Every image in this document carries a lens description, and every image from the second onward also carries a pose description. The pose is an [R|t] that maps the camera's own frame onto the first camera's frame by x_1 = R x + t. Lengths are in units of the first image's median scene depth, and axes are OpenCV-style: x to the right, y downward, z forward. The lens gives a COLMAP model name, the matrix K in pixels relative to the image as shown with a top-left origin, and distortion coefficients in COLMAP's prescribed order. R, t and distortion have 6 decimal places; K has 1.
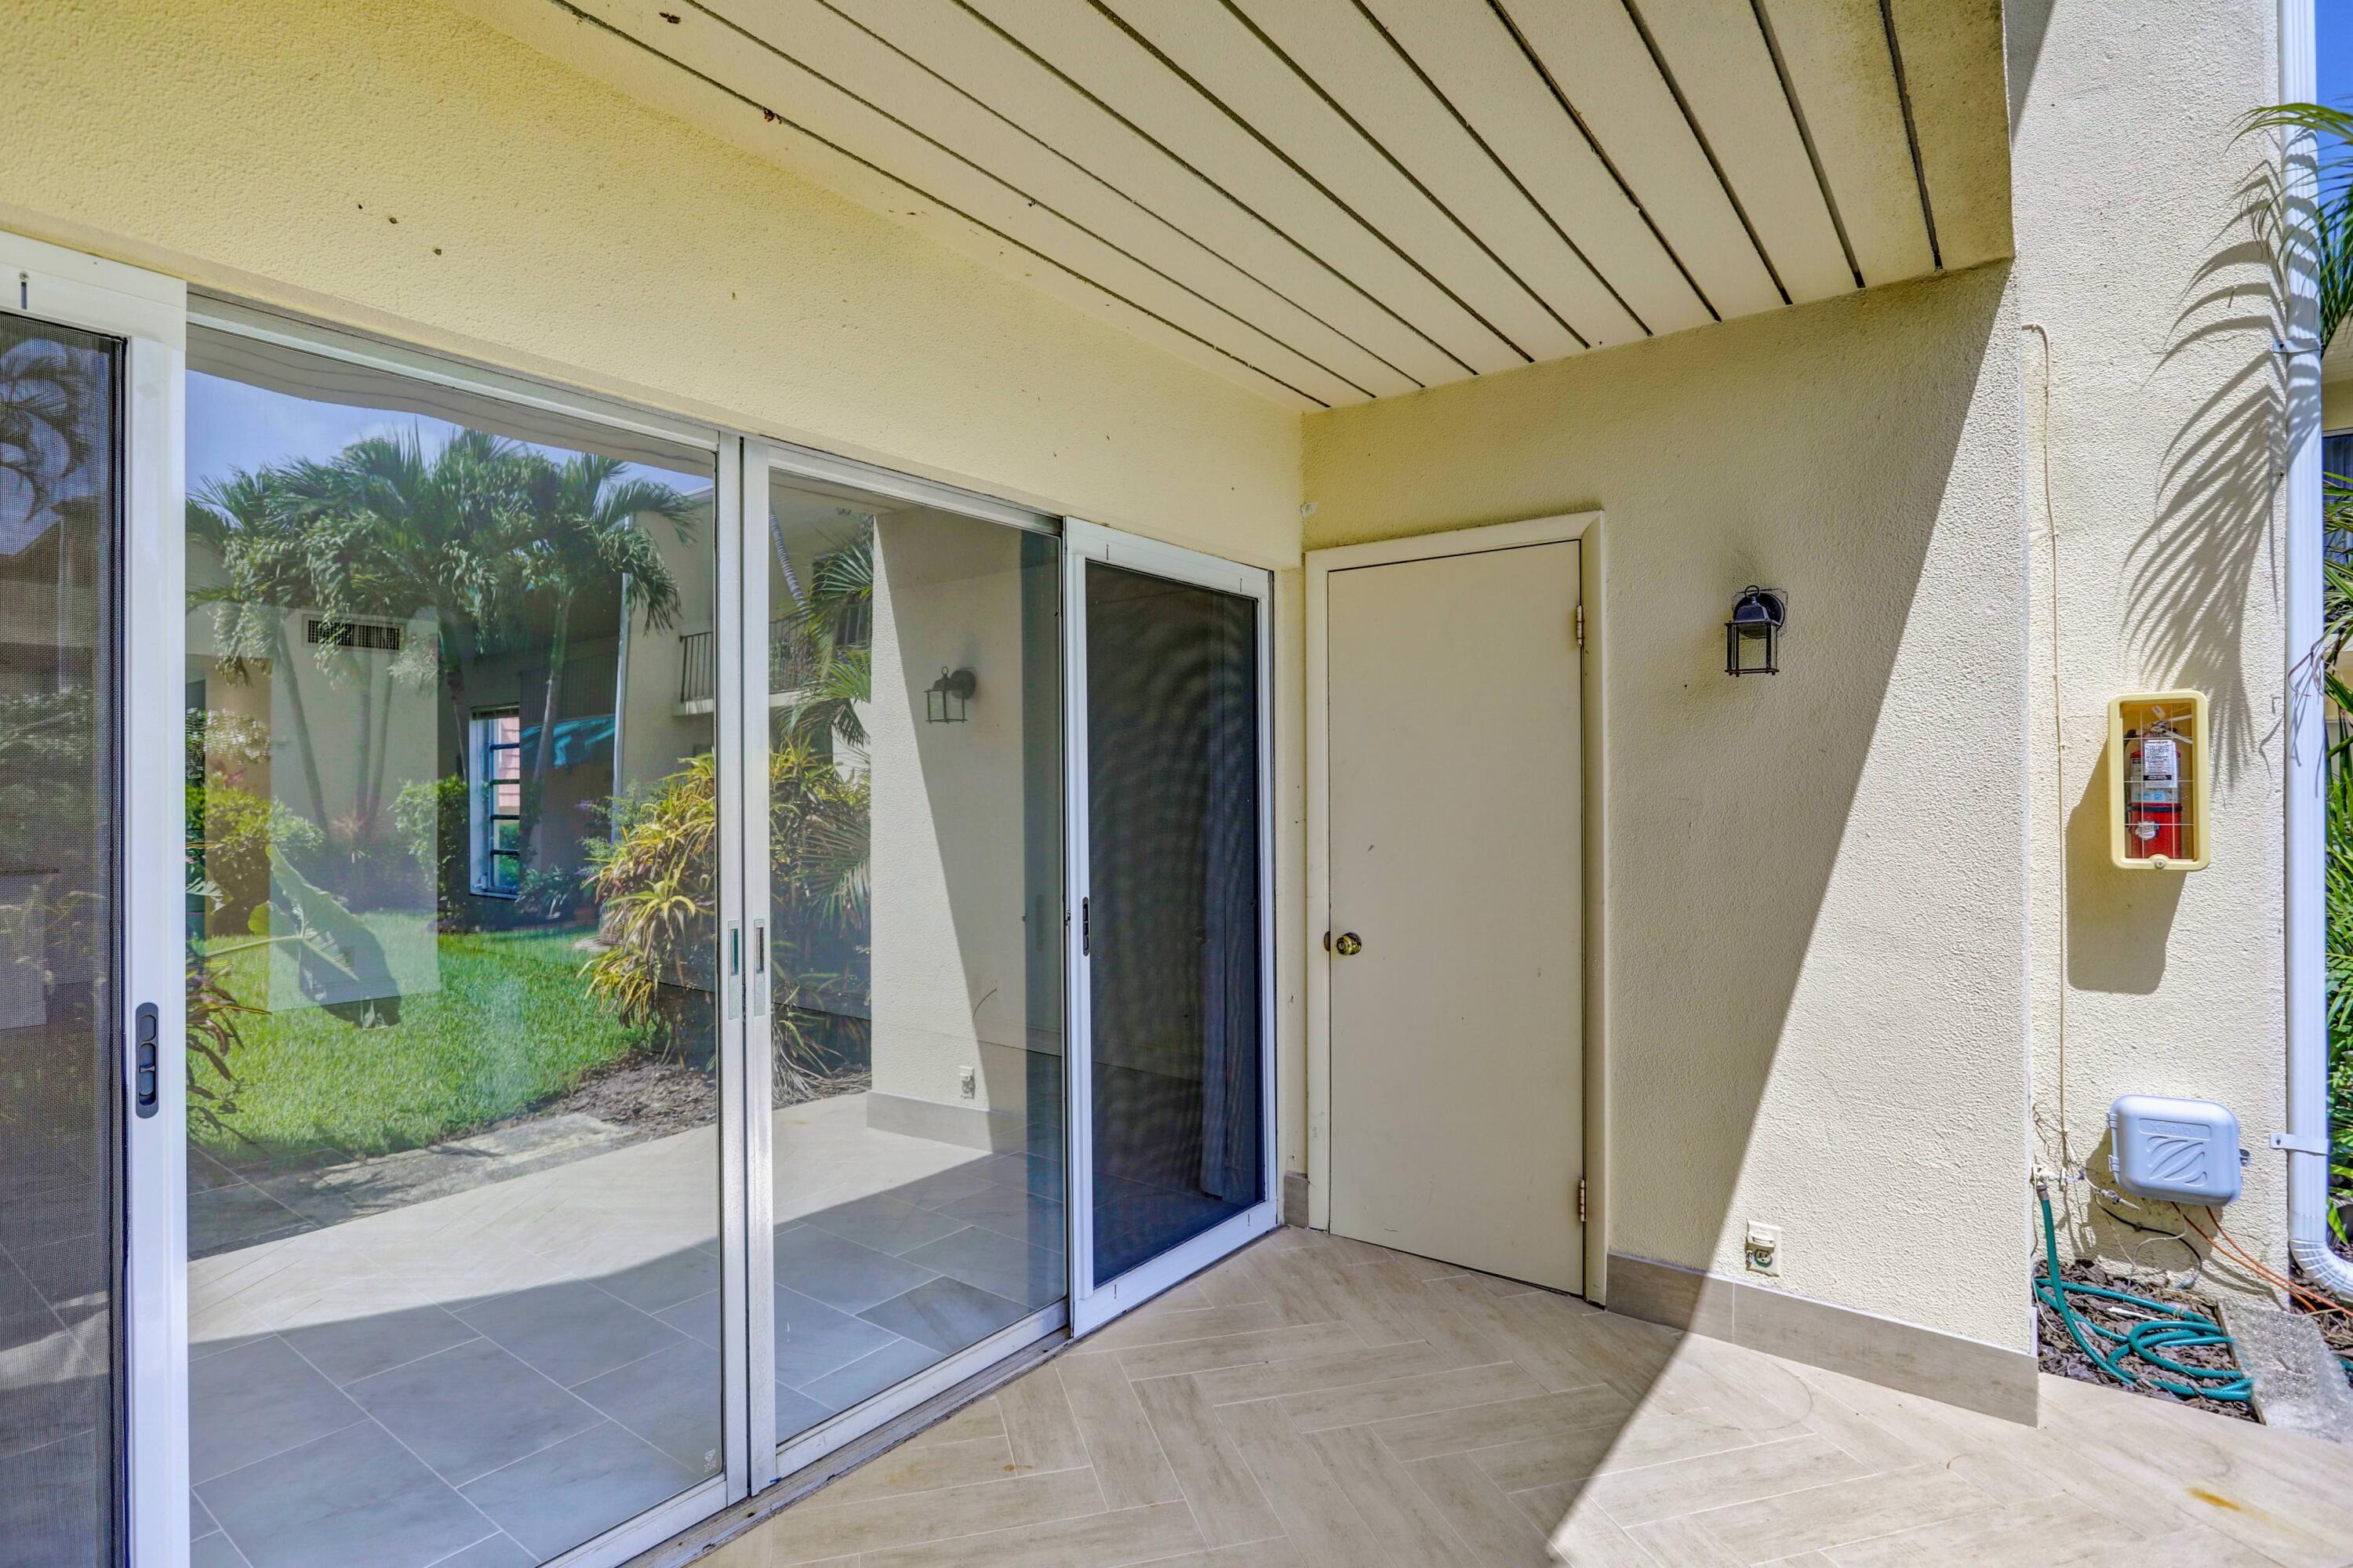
lens RADIAL K [[1156.8, 0, 1175.6], [0, 1156.8, 791.6], [0, 0, 1]] dist [-0.014770, 0.000454]
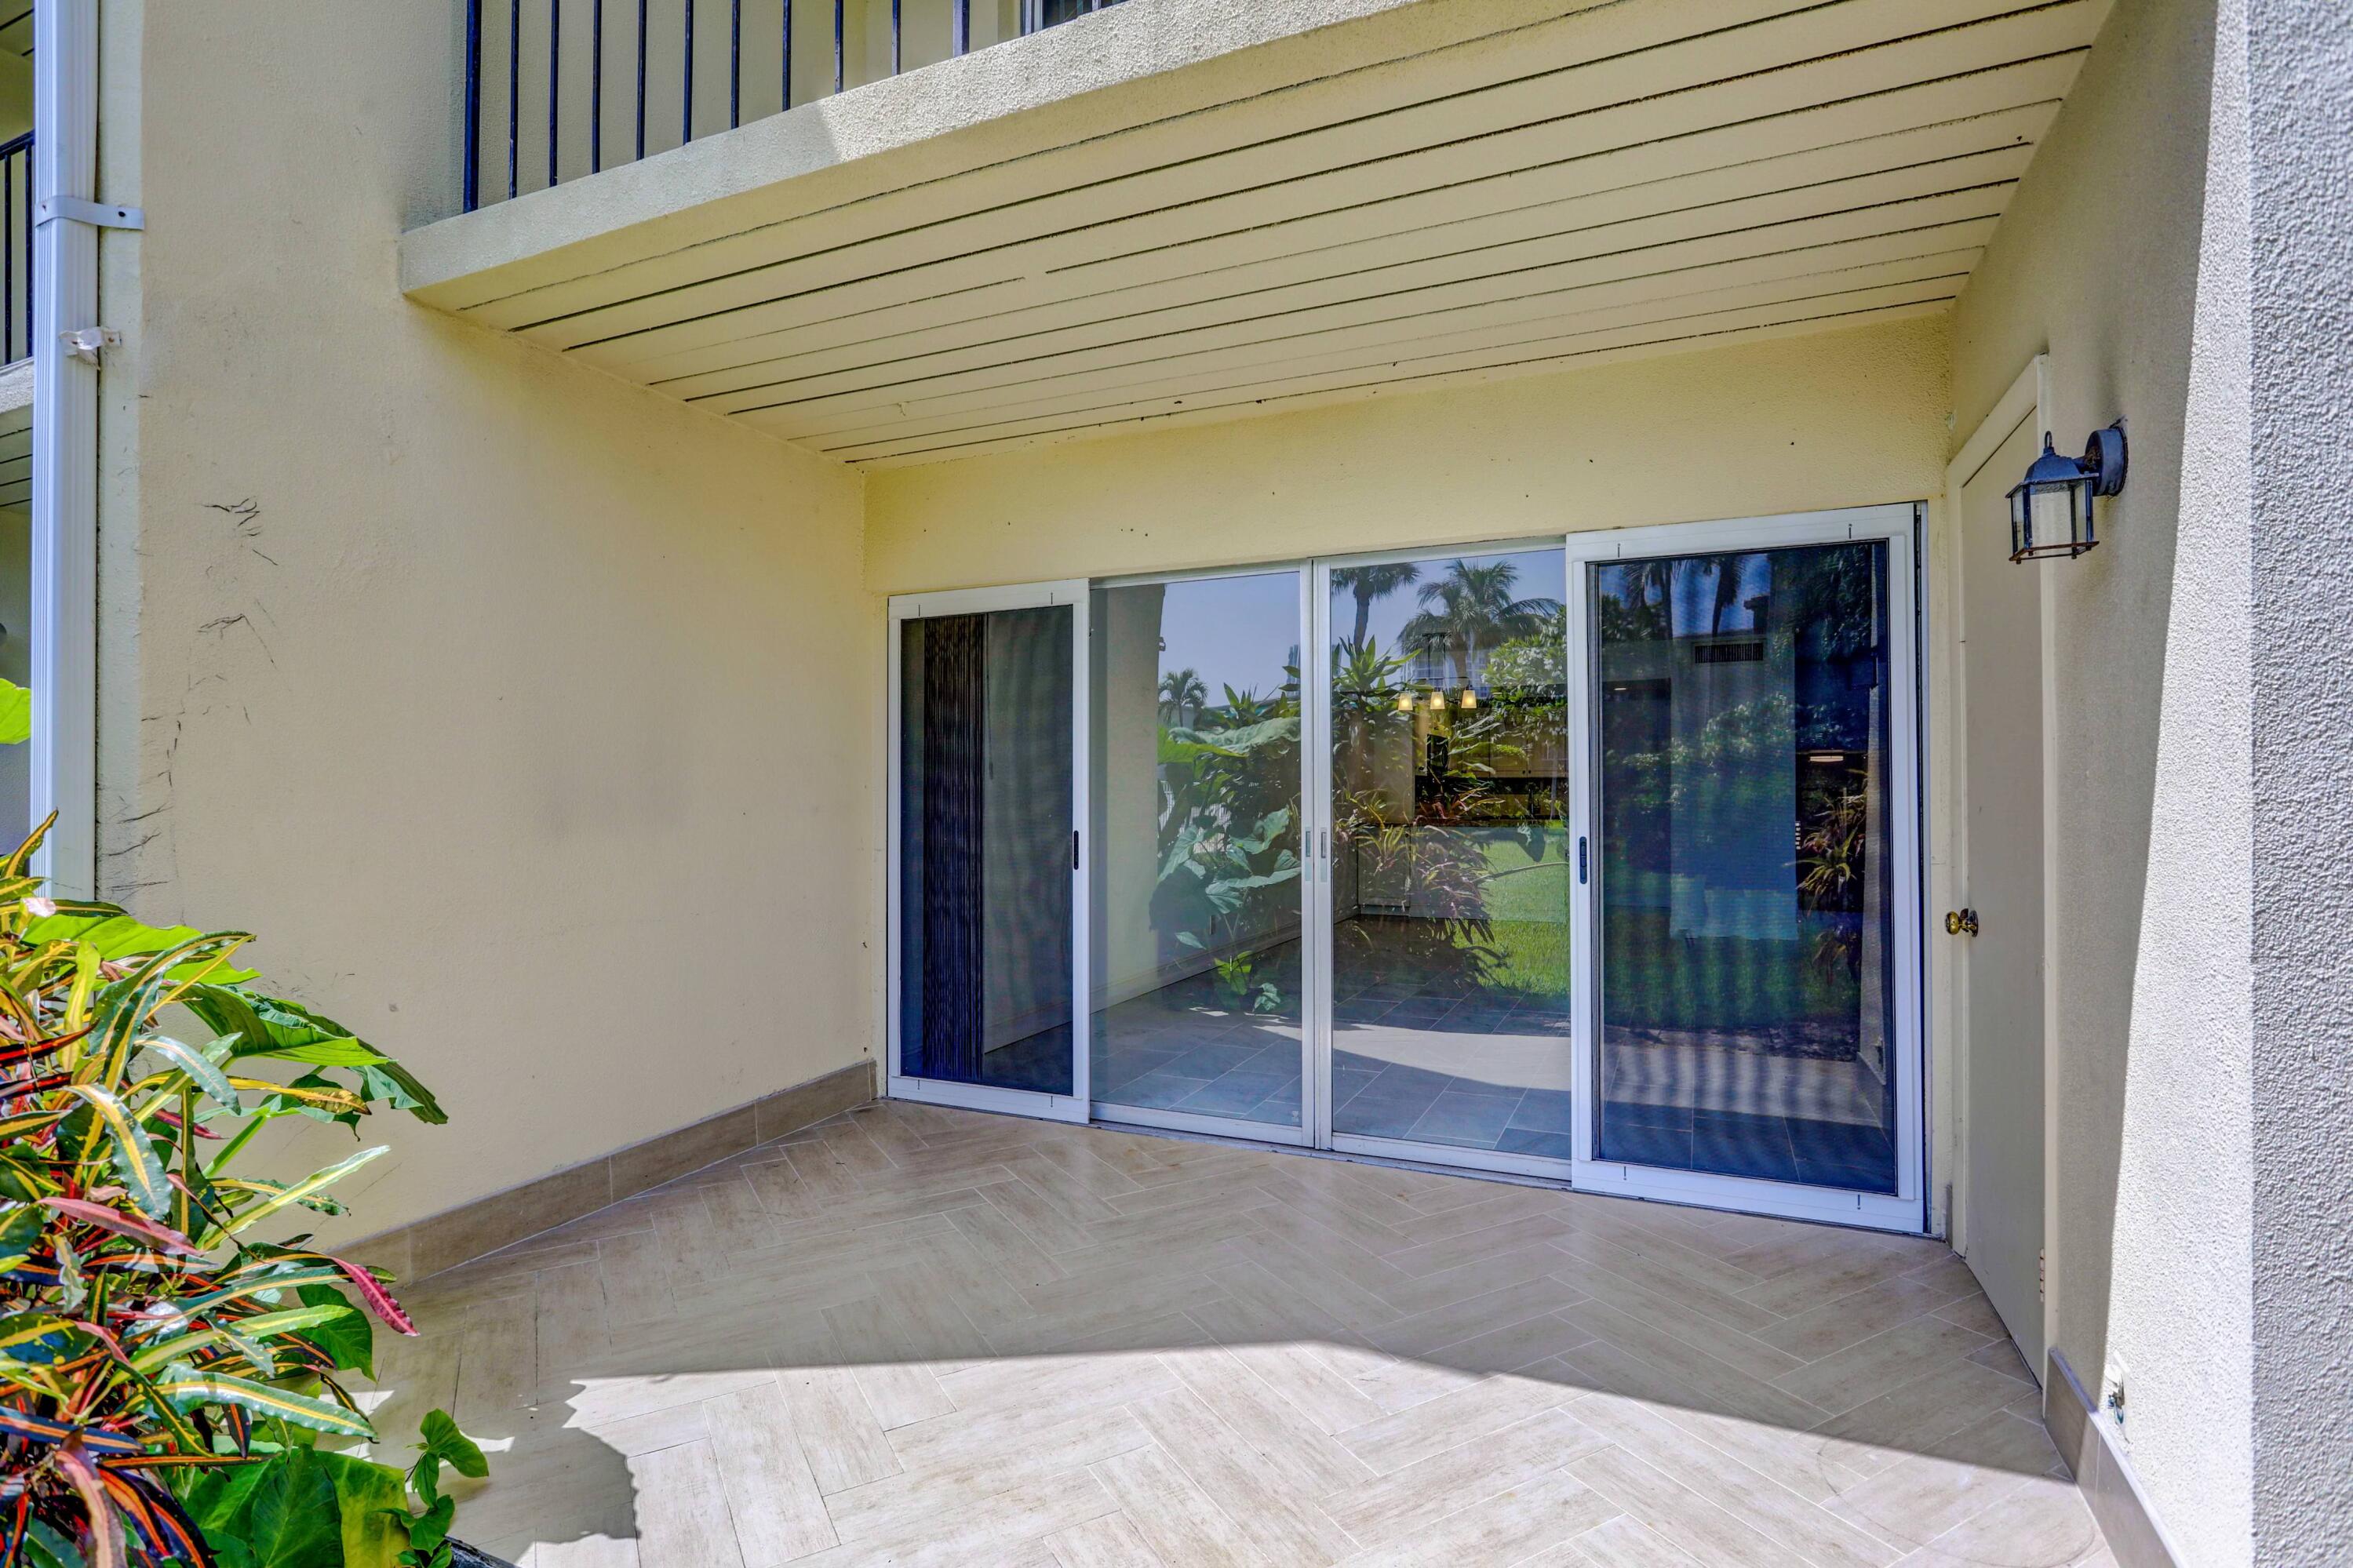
lens RADIAL K [[1156.6, 0, 1175.6], [0, 1156.6, 791.6], [0, 0, 1]] dist [-0.014770, 0.000454]
pose [[0.219382, 0.006107, -0.975620, 1.147567], [0.002225, 0.999975, 0.006760, 0.037484], [0.975636, -0.003653, 0.219363, 0.337839]]
